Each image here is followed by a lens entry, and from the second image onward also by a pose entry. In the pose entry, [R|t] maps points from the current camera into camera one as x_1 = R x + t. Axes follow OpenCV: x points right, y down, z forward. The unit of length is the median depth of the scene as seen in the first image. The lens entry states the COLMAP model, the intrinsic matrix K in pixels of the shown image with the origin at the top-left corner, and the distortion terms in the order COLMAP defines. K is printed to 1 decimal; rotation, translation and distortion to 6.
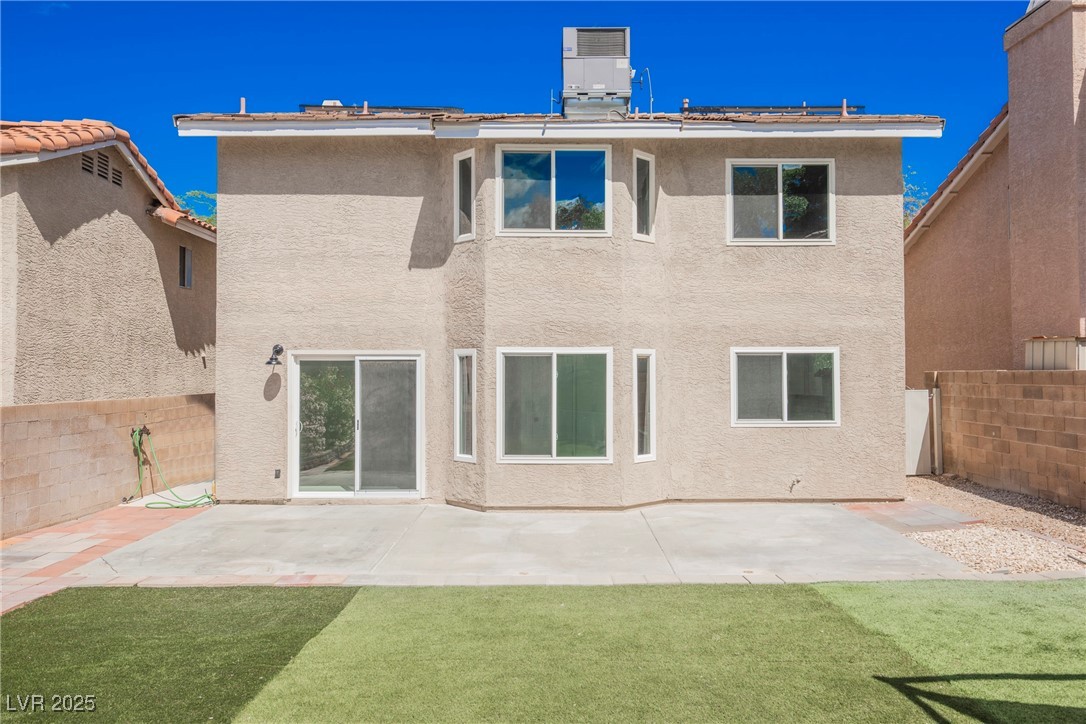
lens RADIAL K [[777.0, 0, 545.0], [0, 777.0, 365.0], [0, 0, 1]] dist [-0.009819, 0.001744]
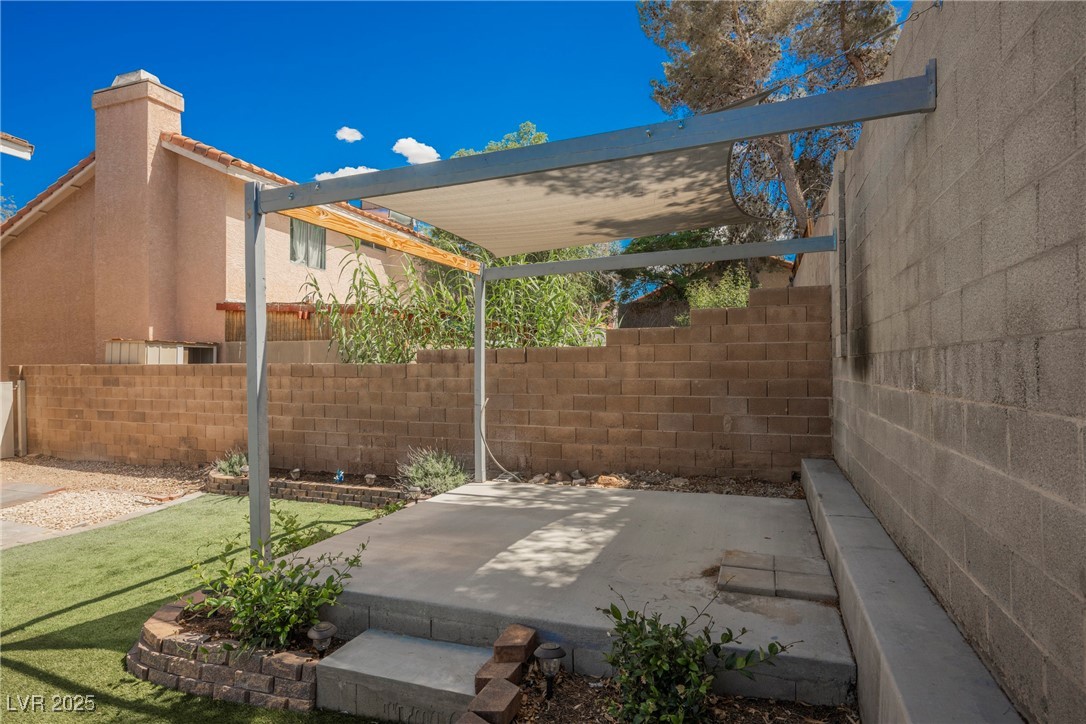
lens RADIAL K [[573.4, 0, 544.6], [0, 573.4, 363.5], [0, 0, 1]] dist [-0.004142, 0.001210]
pose [[0.358961, 0.008674, 0.933312, -0.000863], [-0.009821, 0.999937, -0.005516, 0.003097], [-0.933301, -0.007186, 0.359024, -0.015335]]
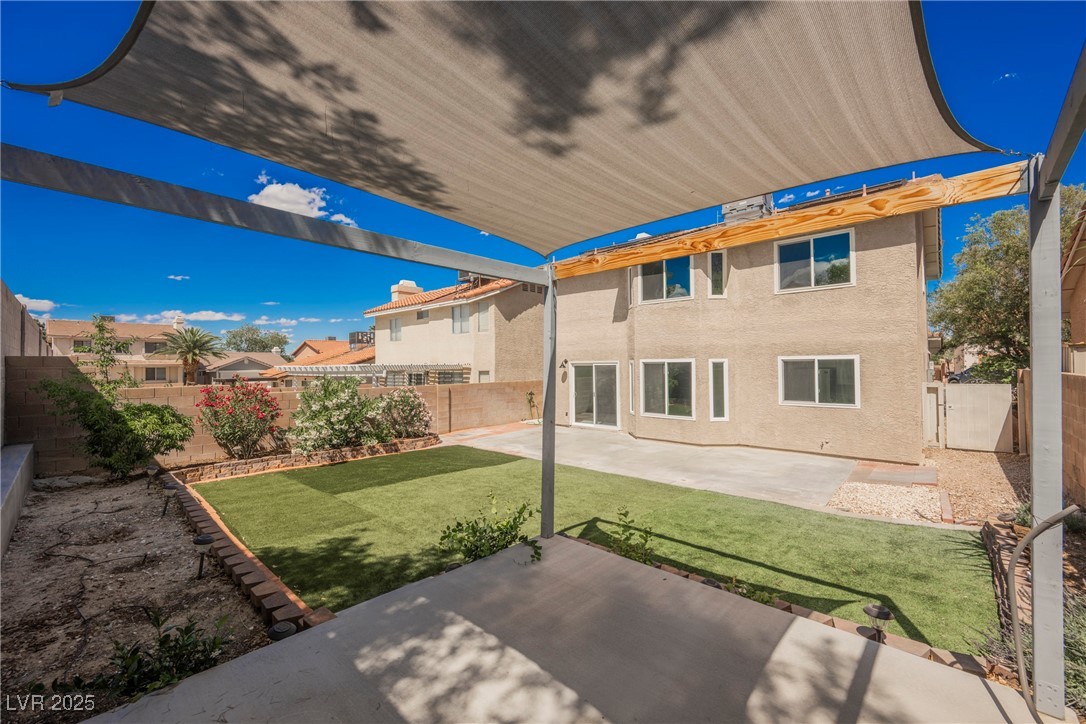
lens RADIAL K [[425.0, 0, 537.6], [0, 425.0, 362.9], [0, 0, 1]] dist [-0.005227, 0.000595]
pose [[0.738123, -0.010087, -0.674591, 0.480174], [0.017988, 0.999827, 0.004732, -0.023106], [0.674427, -0.015627, 0.738176, -0.007878]]
